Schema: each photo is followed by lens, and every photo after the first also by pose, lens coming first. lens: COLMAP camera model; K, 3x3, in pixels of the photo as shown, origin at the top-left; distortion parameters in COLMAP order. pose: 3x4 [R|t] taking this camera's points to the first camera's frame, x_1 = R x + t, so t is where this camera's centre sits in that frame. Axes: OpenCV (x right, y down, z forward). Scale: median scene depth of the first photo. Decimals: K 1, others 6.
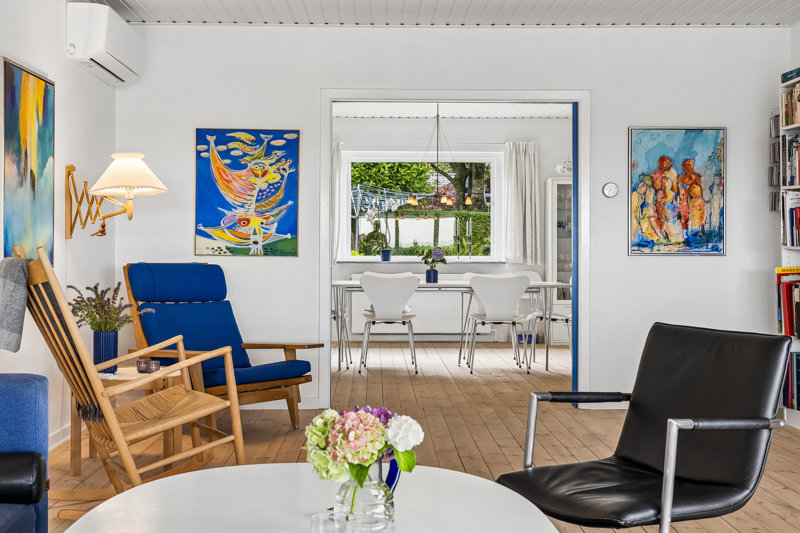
lens RADIAL K [[1038.1, 0, 400.0], [0, 1038.1, 266.5], [0, 0, 1]] dist [0.005571, 0.000329]
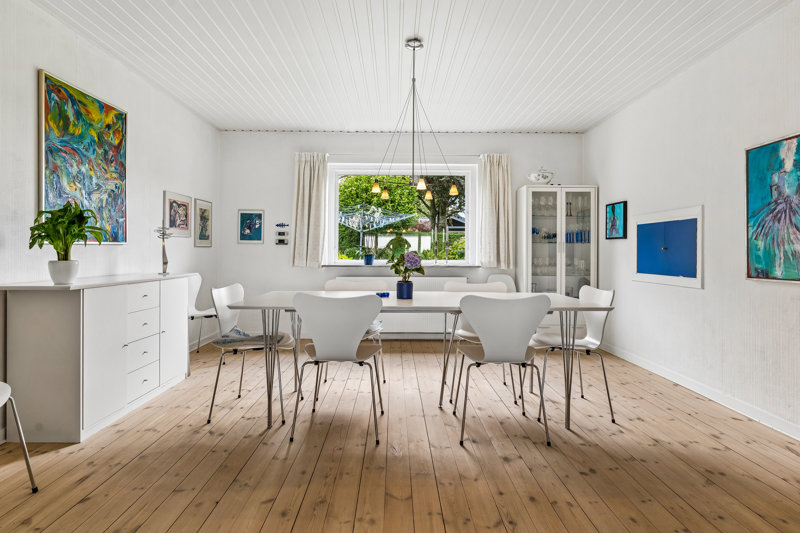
lens RADIAL K [[463.6, 0, 400.0], [0, 463.6, 266.5], [0, 0, 1]] dist [-0.000840, -0.000033]
pose [[0.999952, 0.003519, -0.009157, 0.023738], [-0.003428, 0.999945, 0.009928, -0.008463], [0.009192, -0.009896, 0.999909, 0.524197]]
